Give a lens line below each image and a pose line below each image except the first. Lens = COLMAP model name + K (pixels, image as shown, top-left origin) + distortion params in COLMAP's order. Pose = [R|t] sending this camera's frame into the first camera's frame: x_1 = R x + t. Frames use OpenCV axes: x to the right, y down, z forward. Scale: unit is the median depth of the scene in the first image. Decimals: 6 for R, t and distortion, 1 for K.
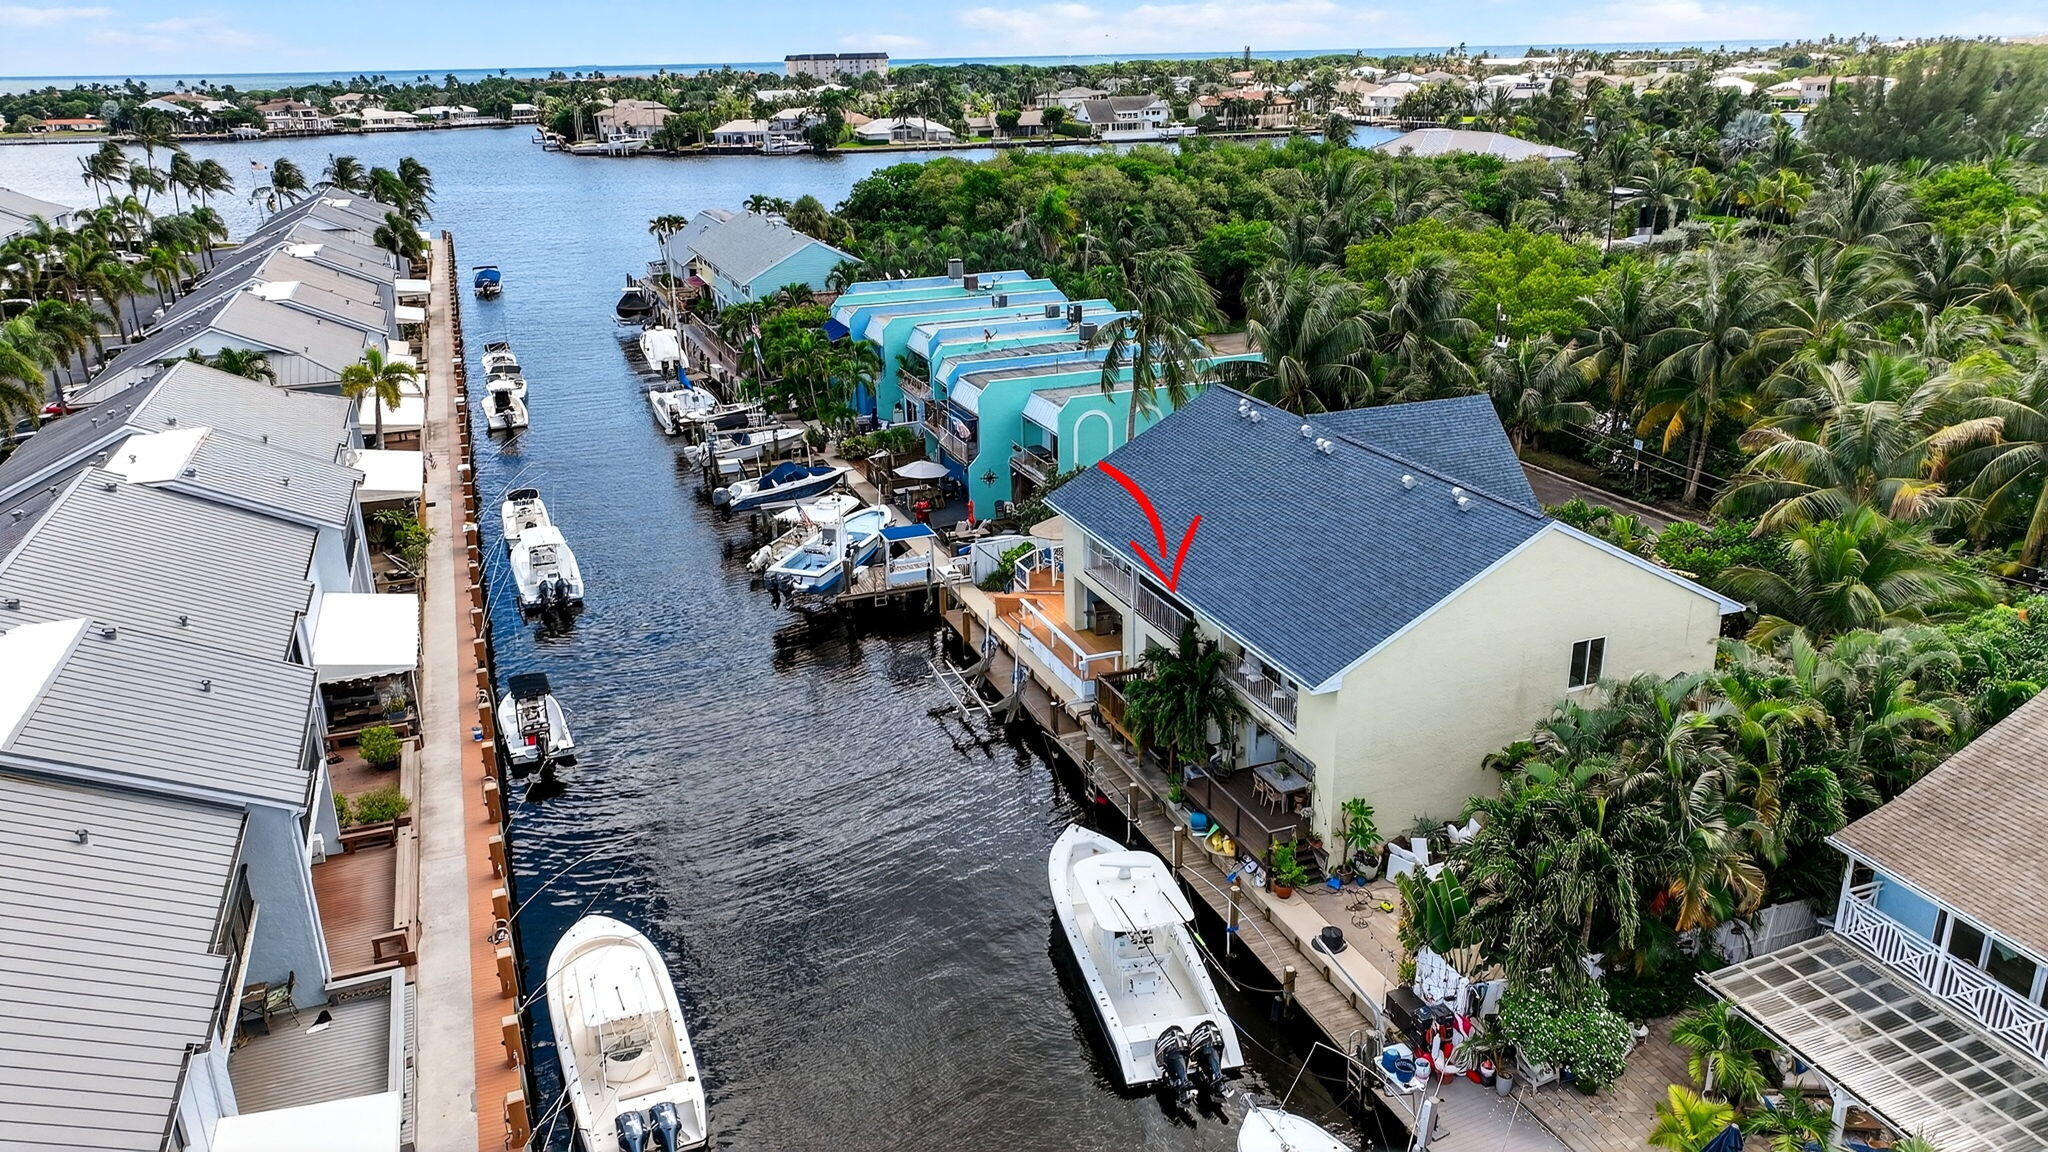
lens RADIAL K [[1448.5, 0, 1020.8], [0, 1448.5, 537.0], [0, 0, 1]] dist [0.006262, 0.013528]
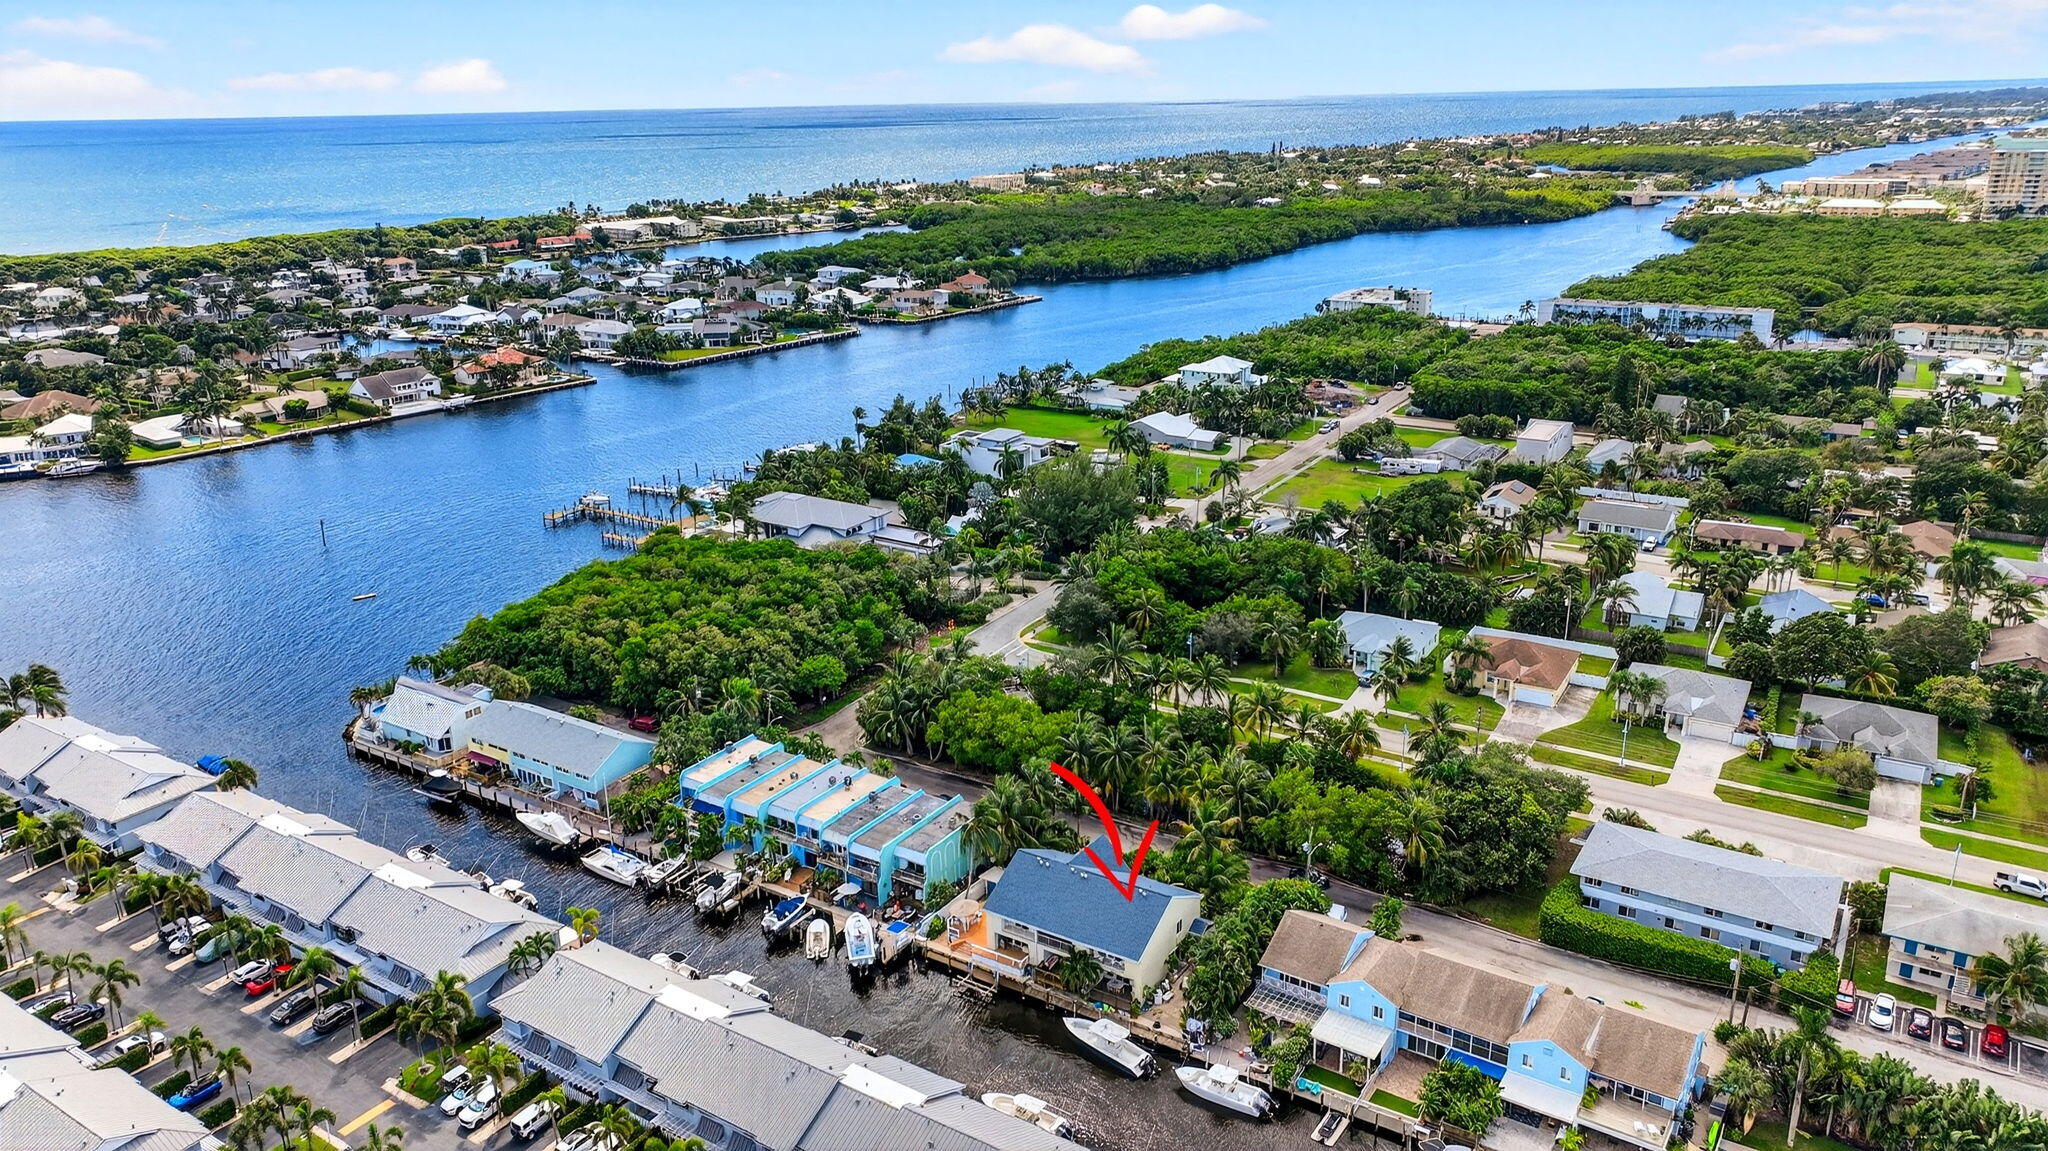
lens RADIAL K [[1448.5, 0, 1020.8], [0, 1448.5, 536.5], [0, 0, 1]] dist [0.006262, 0.013528]
pose [[0.812164, -0.165536, 0.559452, -0.196093], [0.188528, 0.981923, 0.016852, -0.109740], [-0.552129, 0.091785, 0.828691, -0.205423]]
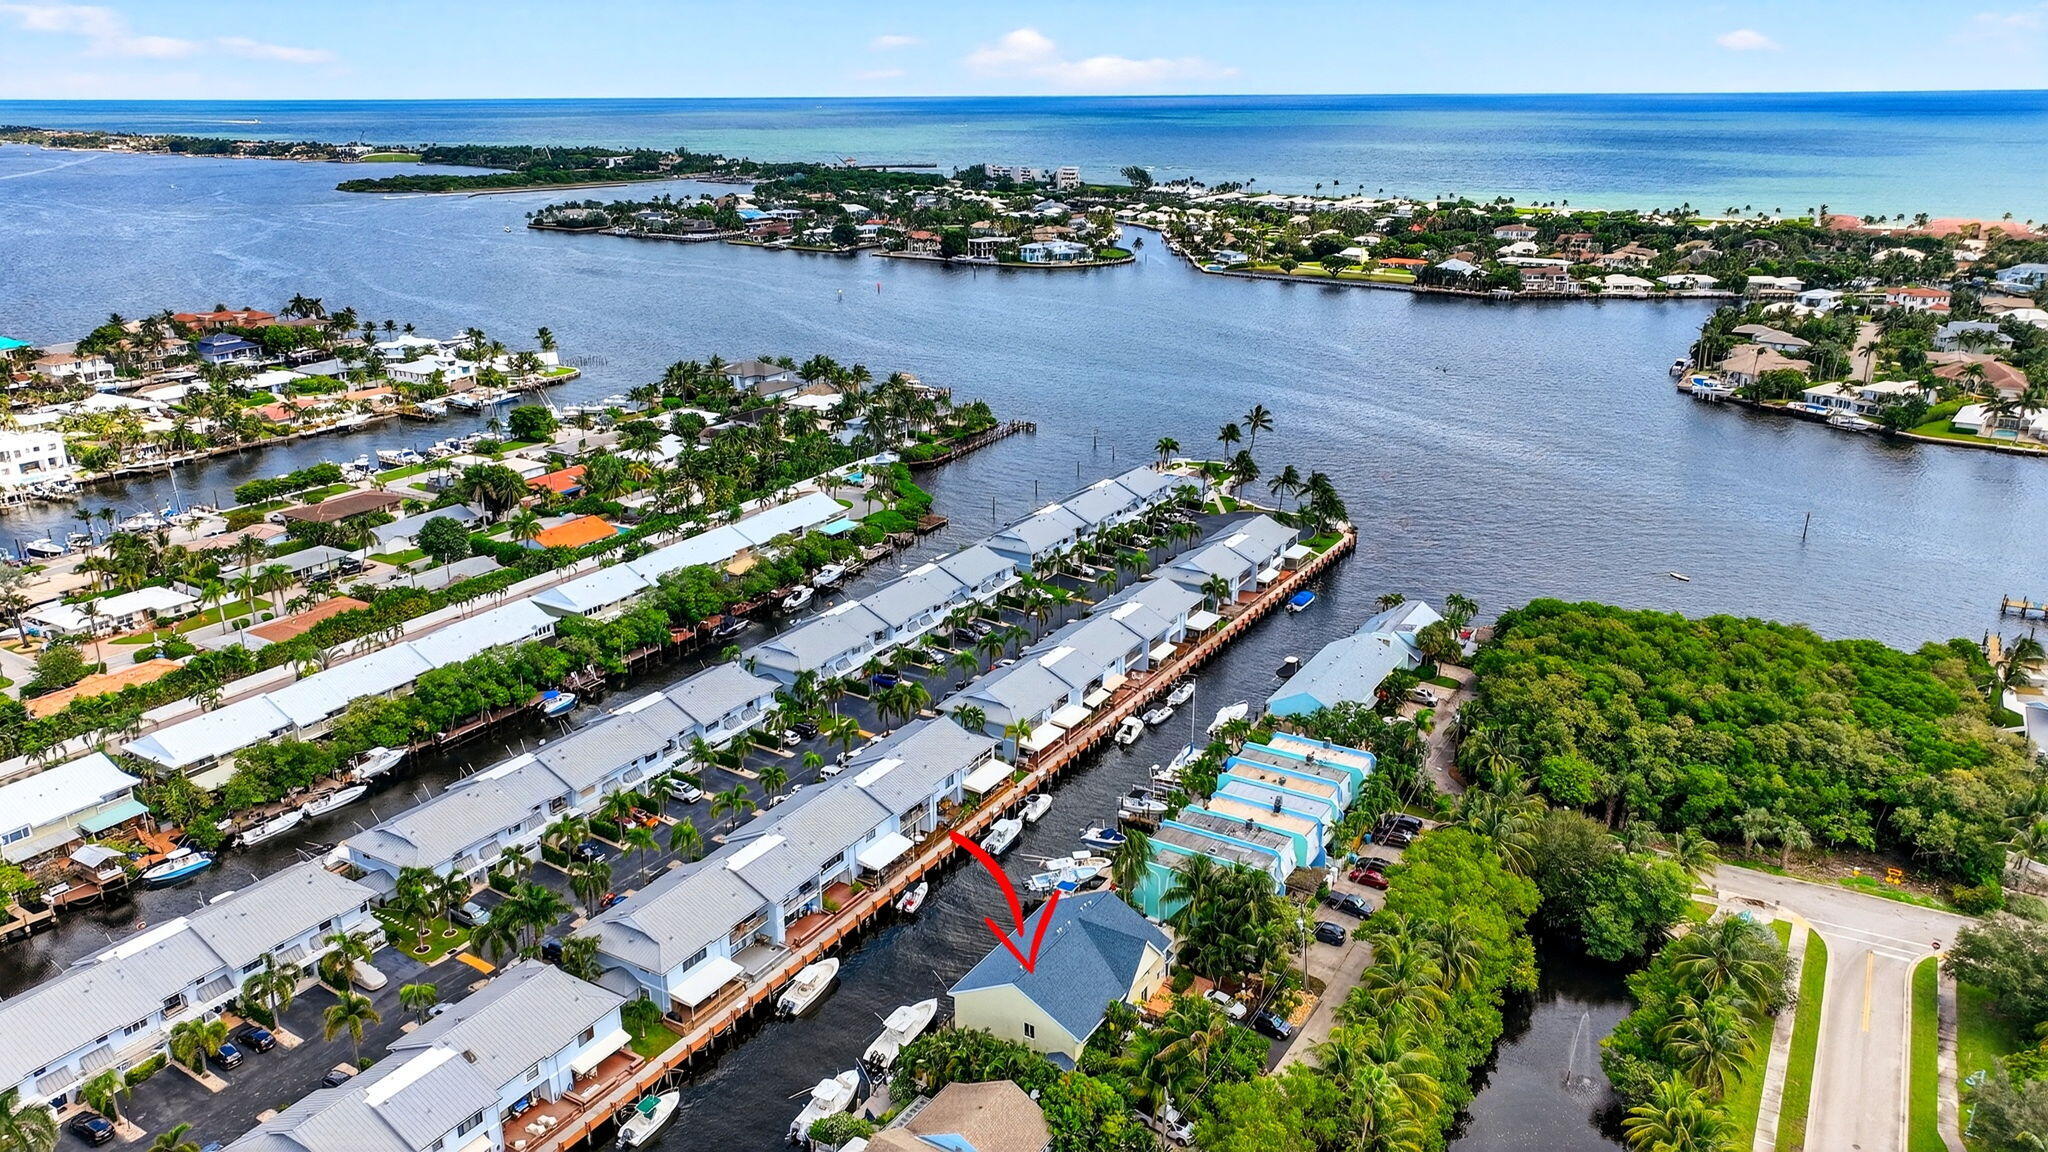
lens RADIAL K [[1448.5, 0, 1020.8], [0, 1448.5, 537.0], [0, 0, 1]] dist [0.006262, 0.013528]
pose [[0.613173, 0.248944, -0.749697, 0.274592], [-0.257222, 0.960244, 0.108478, -0.142959], [0.746898, 0.126323, 0.652830, -0.137468]]
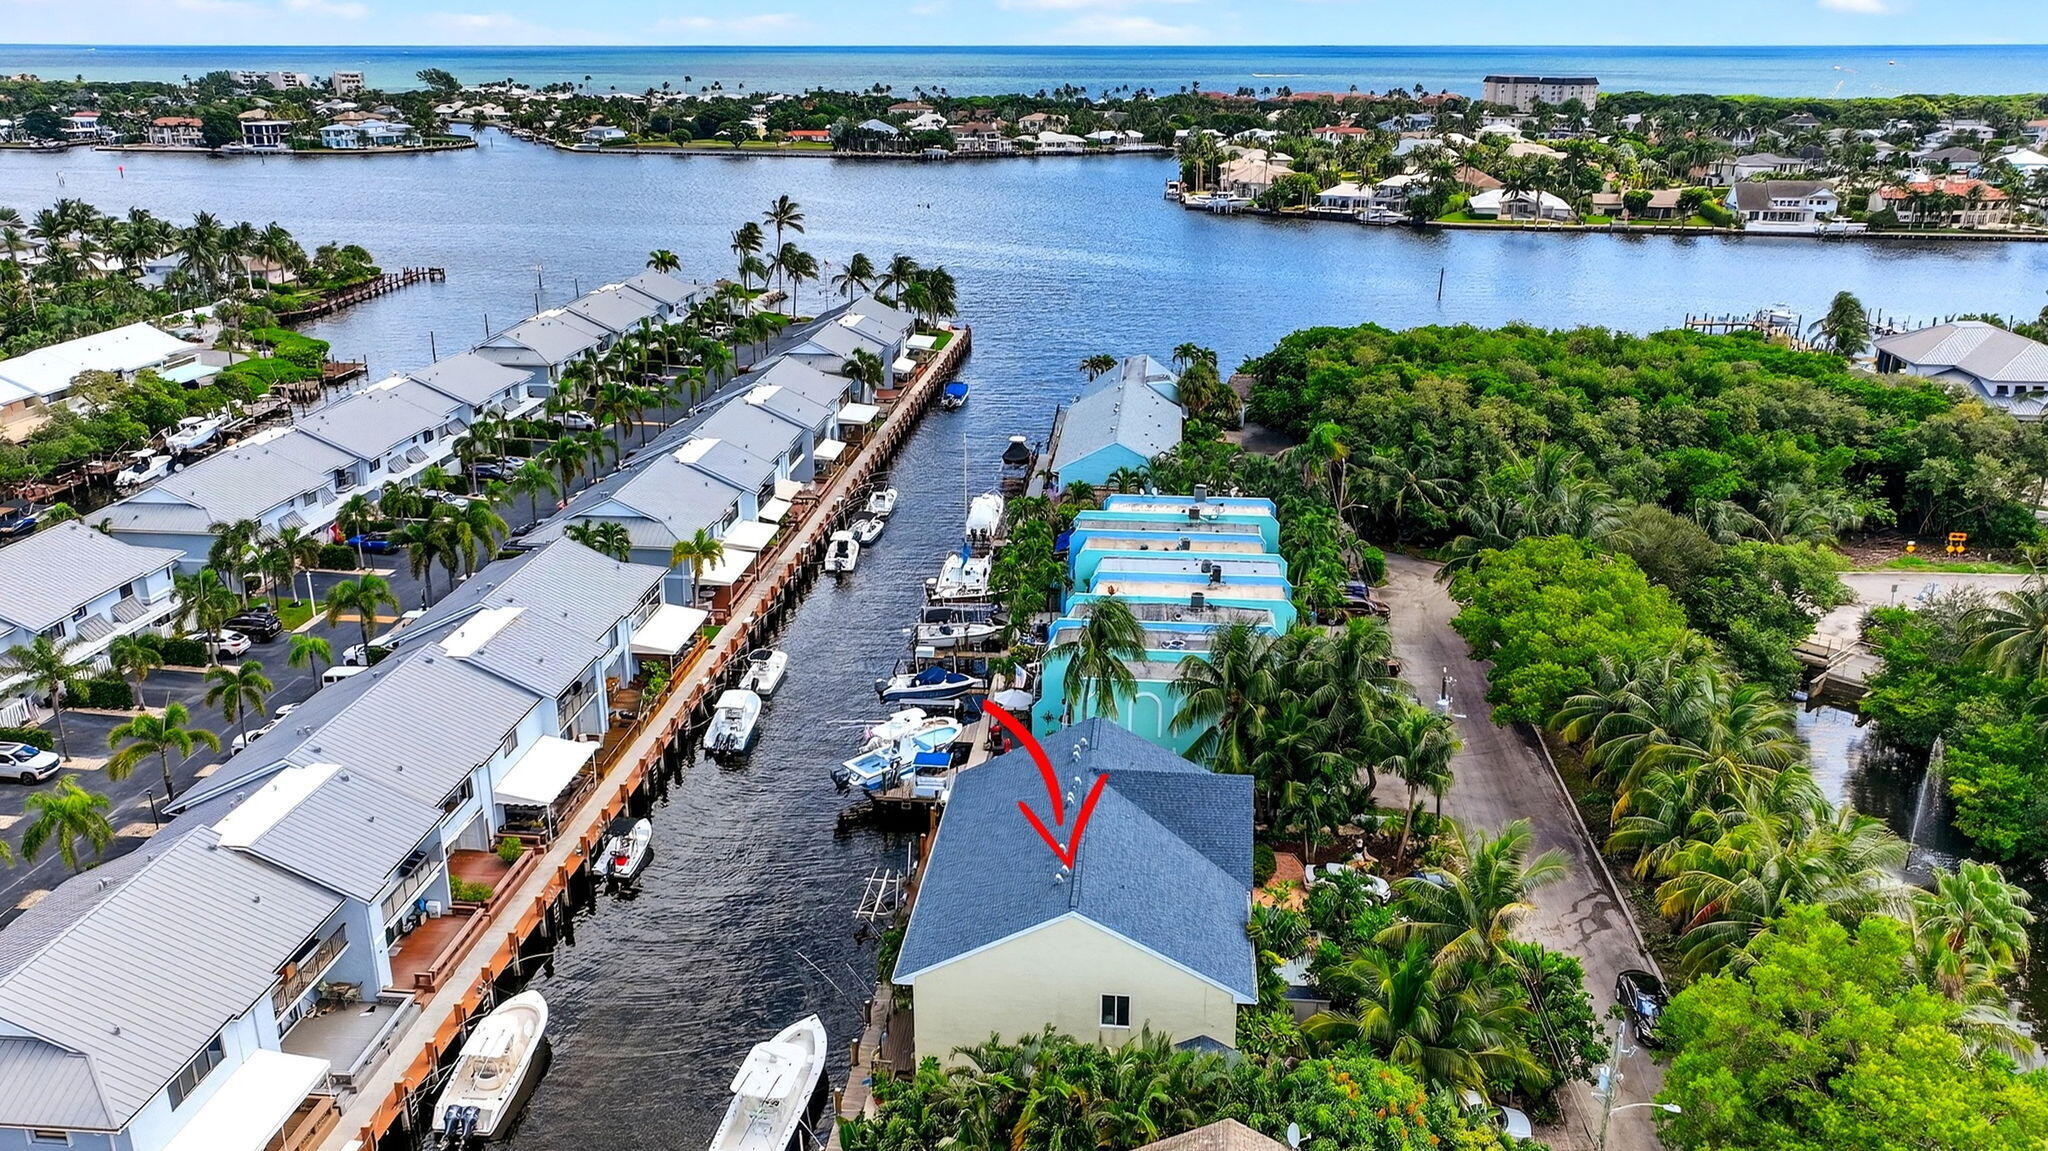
lens RADIAL K [[1552.8, 0, 1018.4], [0, 1552.8, 575.7], [0, 0, 1]] dist [0.005185, 0.010547]
pose [[0.892440, 0.165882, -0.419565, 0.094694], [-0.159662, 0.985896, 0.050180, -0.042735], [0.421971, 0.022205, 0.906337, -0.046550]]
